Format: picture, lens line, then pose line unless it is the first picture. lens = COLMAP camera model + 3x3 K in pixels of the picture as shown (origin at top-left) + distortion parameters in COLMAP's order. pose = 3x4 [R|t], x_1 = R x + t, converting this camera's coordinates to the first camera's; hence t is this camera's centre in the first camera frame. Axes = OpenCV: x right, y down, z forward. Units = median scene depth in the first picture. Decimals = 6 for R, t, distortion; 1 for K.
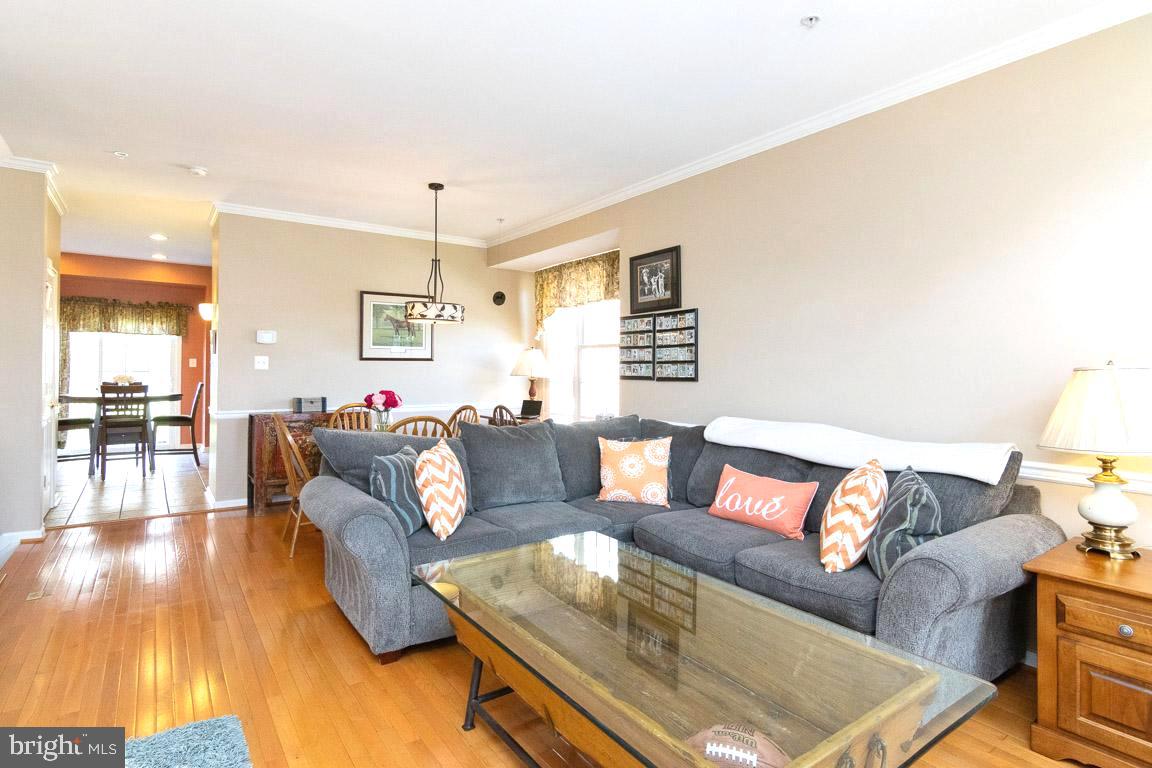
lens RADIAL K [[592.7, 0, 579.3], [0, 592.7, 359.9], [0, 0, 1]] dist [-0.000919, 0.000945]
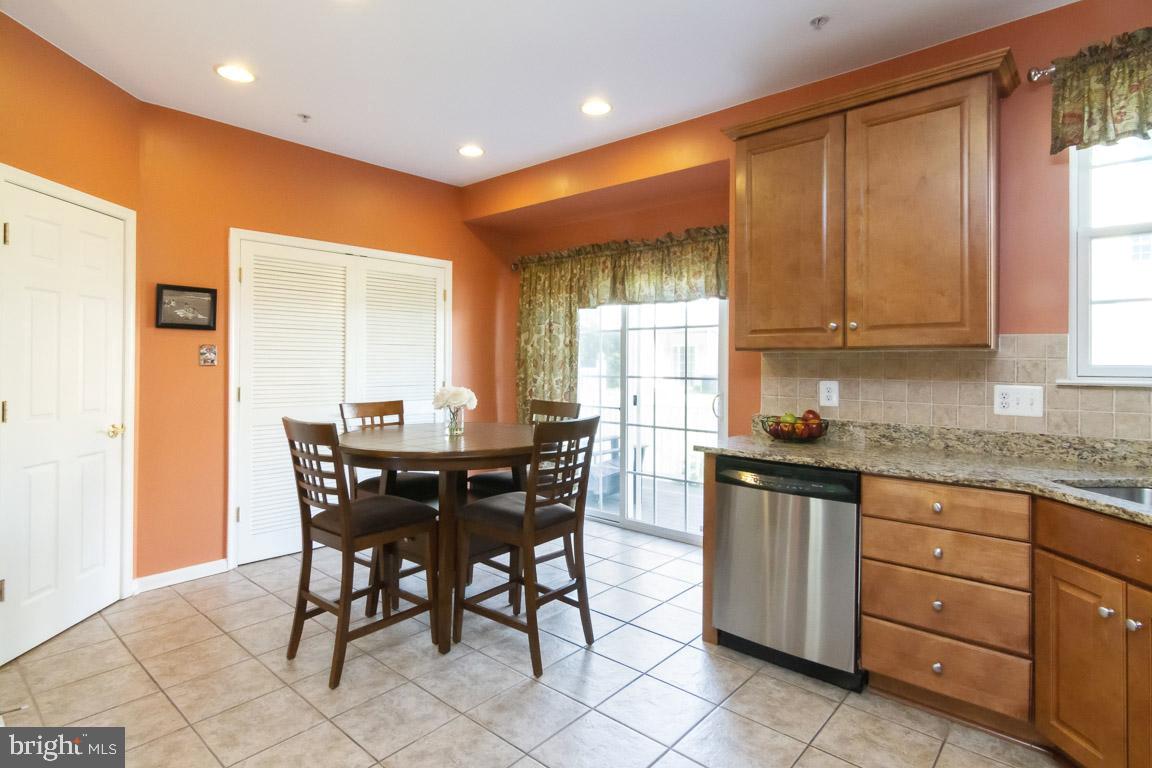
lens RADIAL K [[595.7, 0, 577.3], [0, 595.7, 358.2], [0, 0, 1]] dist [0.001795, 0.000893]
pose [[0.221522, -0.011310, -0.975090, -0.533996], [0.009630, 0.999909, -0.009410, 0.013278], [0.975108, -0.007305, 0.221611, 1.591946]]
